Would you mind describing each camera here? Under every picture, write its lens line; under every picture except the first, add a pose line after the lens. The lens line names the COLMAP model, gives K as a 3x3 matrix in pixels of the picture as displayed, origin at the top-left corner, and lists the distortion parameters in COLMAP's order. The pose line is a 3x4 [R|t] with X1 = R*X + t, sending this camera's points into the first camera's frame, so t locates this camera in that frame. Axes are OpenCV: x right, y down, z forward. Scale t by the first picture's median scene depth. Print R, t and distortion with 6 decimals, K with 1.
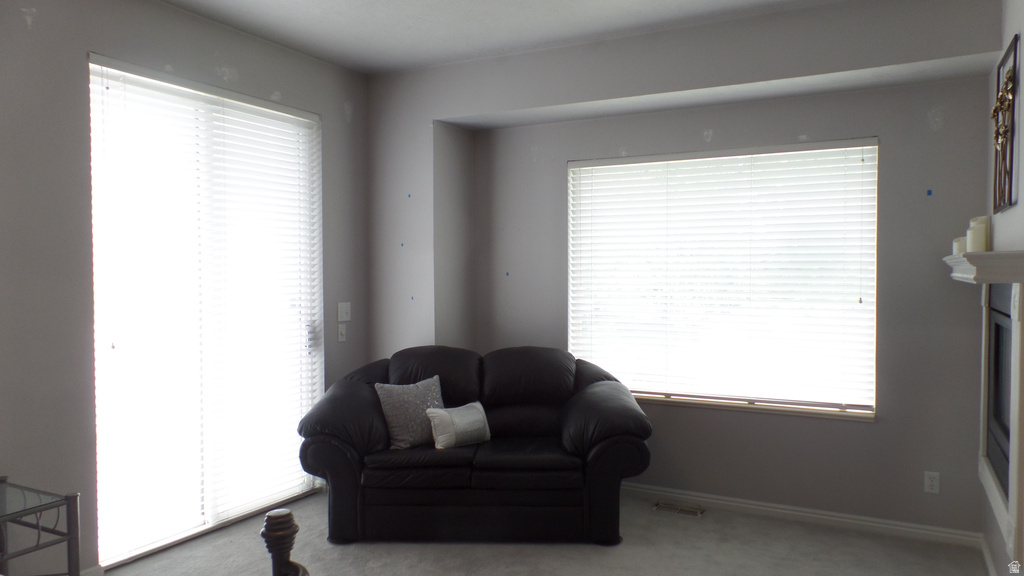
lens RADIAL K [[714.2, 0, 516.4], [0, 714.2, 284.9], [0, 0, 1]] dist [0.011567, -0.008058]
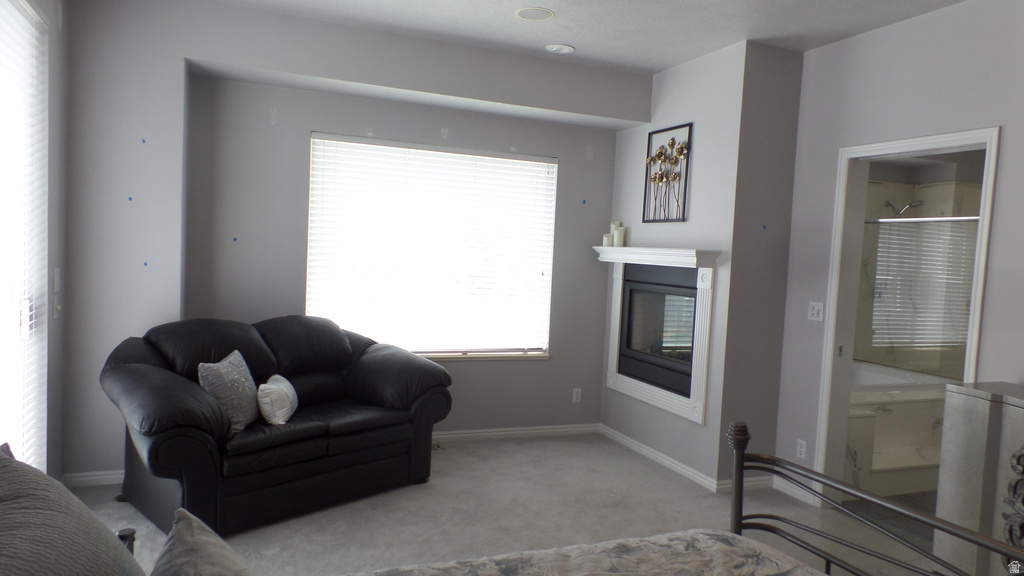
lens RADIAL K [[714.2, 0, 518.3], [0, 714.2, 288.5], [0, 0, 1]] dist [0.011567, -0.008058]
pose [[0.630239, -0.005884, 0.776379, -0.638690], [-0.035359, 0.998716, 0.036272, 0.001828], [-0.775596, -0.050312, 0.629221, 0.158370]]
